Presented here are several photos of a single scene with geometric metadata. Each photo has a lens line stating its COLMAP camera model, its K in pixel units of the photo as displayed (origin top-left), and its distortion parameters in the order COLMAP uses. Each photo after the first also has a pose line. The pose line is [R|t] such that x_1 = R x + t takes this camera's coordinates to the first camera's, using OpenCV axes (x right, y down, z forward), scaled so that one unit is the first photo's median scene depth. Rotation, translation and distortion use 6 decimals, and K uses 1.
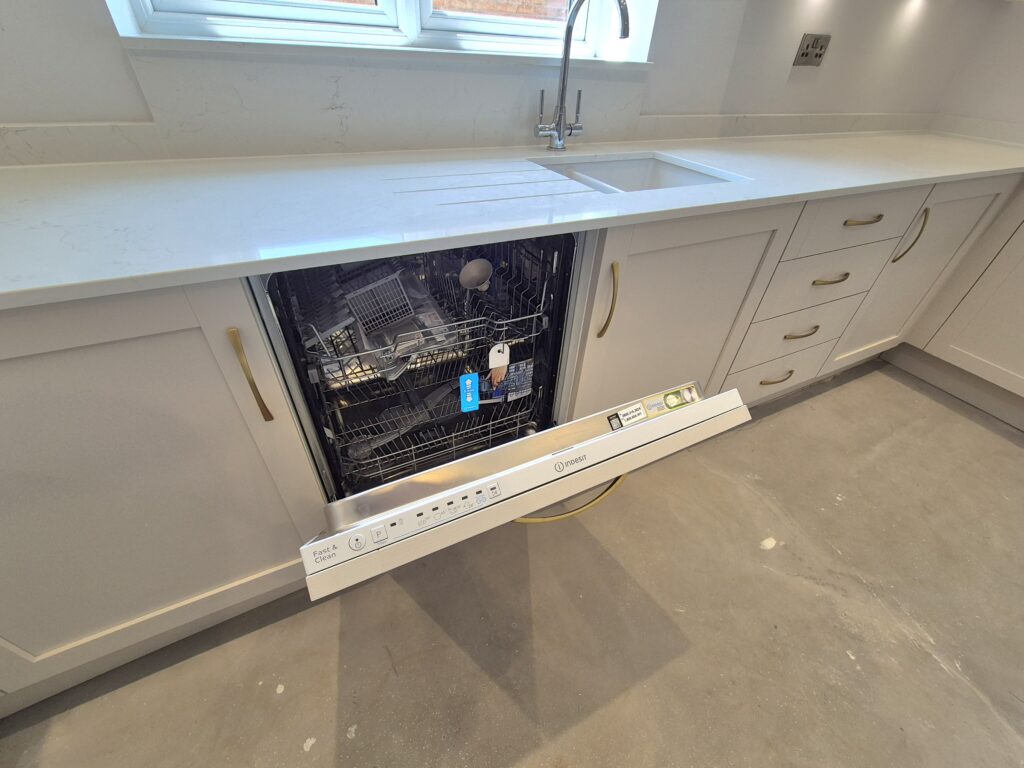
lens RADIAL K [[424.0, 0, 511.9], [0, 424.0, 388.9], [0, 0, 1]] dist [0.002303, 0.000158]
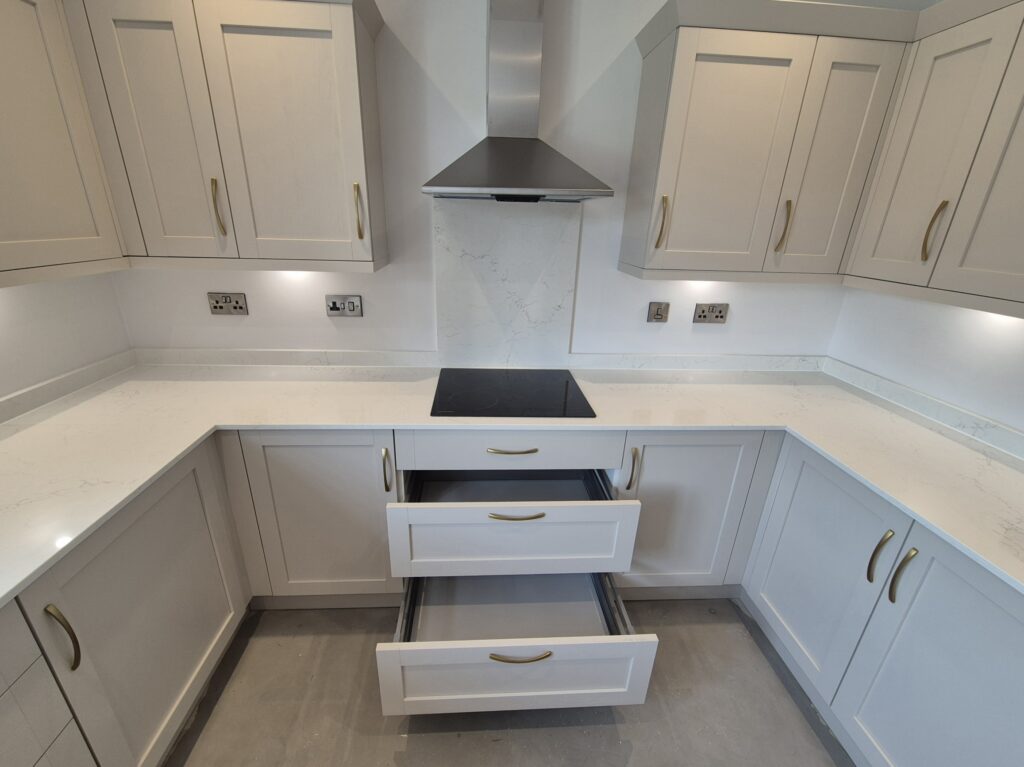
lens RADIAL K [[438.1, 0, 501.8], [0, 438.1, 388.0], [0, 0, 1]] dist [0.000217, -0.000652]
pose [[0.399507, -0.366737, 0.840178, 0.867410], [0.568967, 0.817806, 0.086426, -0.385111], [-0.718798, 0.443505, 0.535380, 0.010191]]
